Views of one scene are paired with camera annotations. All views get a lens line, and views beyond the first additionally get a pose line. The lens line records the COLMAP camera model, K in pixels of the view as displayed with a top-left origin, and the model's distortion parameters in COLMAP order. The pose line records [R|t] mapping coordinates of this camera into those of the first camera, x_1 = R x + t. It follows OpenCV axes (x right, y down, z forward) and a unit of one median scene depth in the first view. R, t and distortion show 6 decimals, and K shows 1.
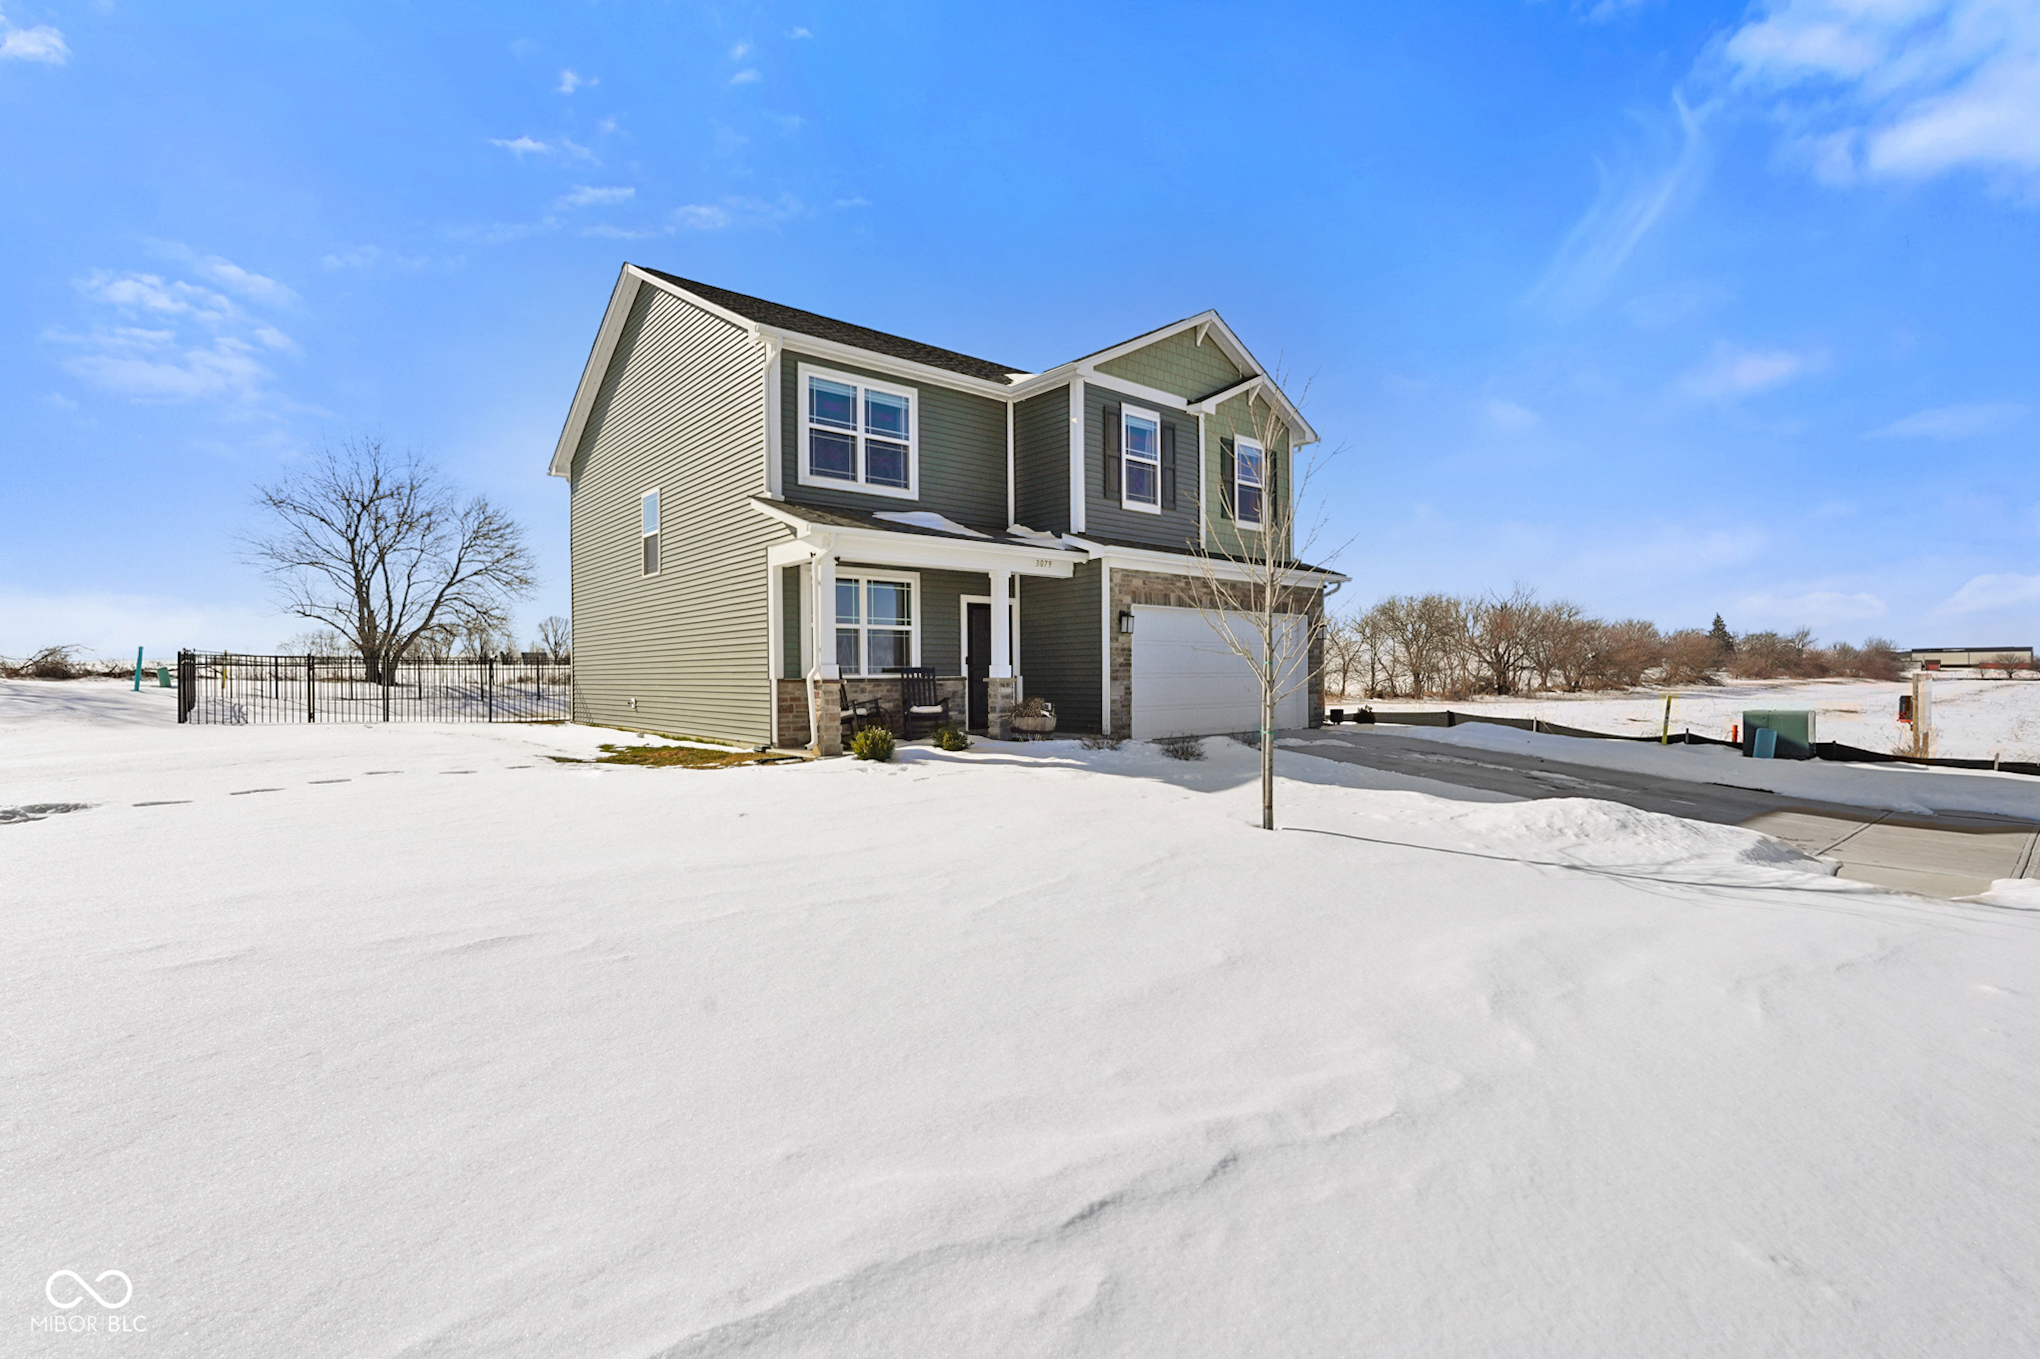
lens RADIAL K [[928.6, 0, 1053.7], [0, 928.6, 665.0], [0, 0, 1]] dist [-0.006094, 0.000439]
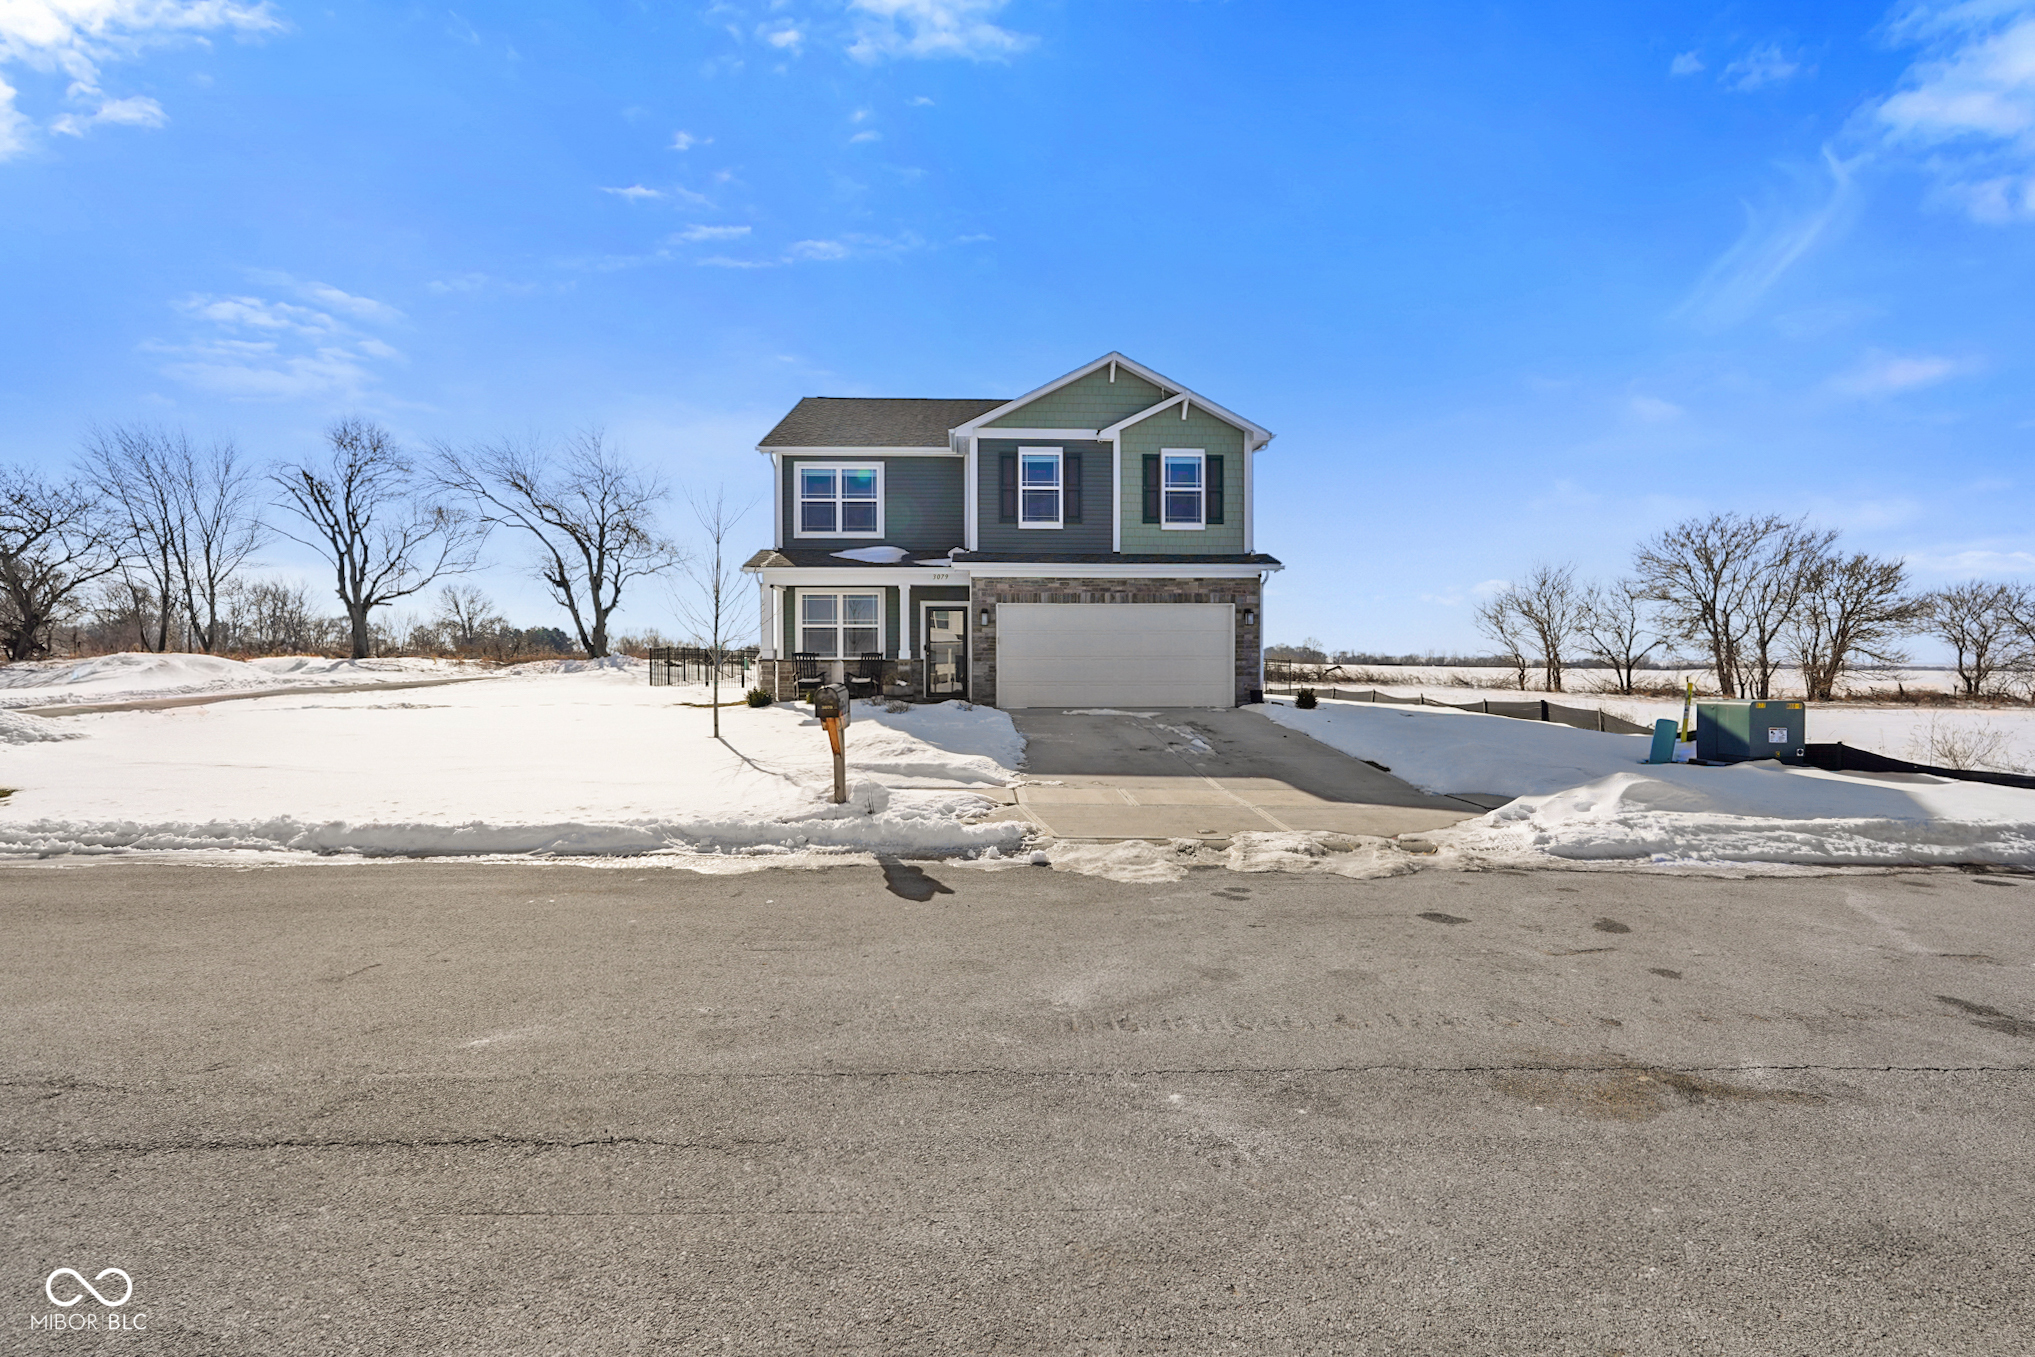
lens RADIAL K [[926.3, 0, 1049.1], [0, 926.3, 670.8], [0, 0, 1]] dist [-0.006094, 0.000439]
pose [[0.787495, 0.003173, -0.616313, 0.947641], [0.002271, 0.999965, 0.008050, 0.019709], [0.616317, -0.007739, 0.787460, 0.012127]]
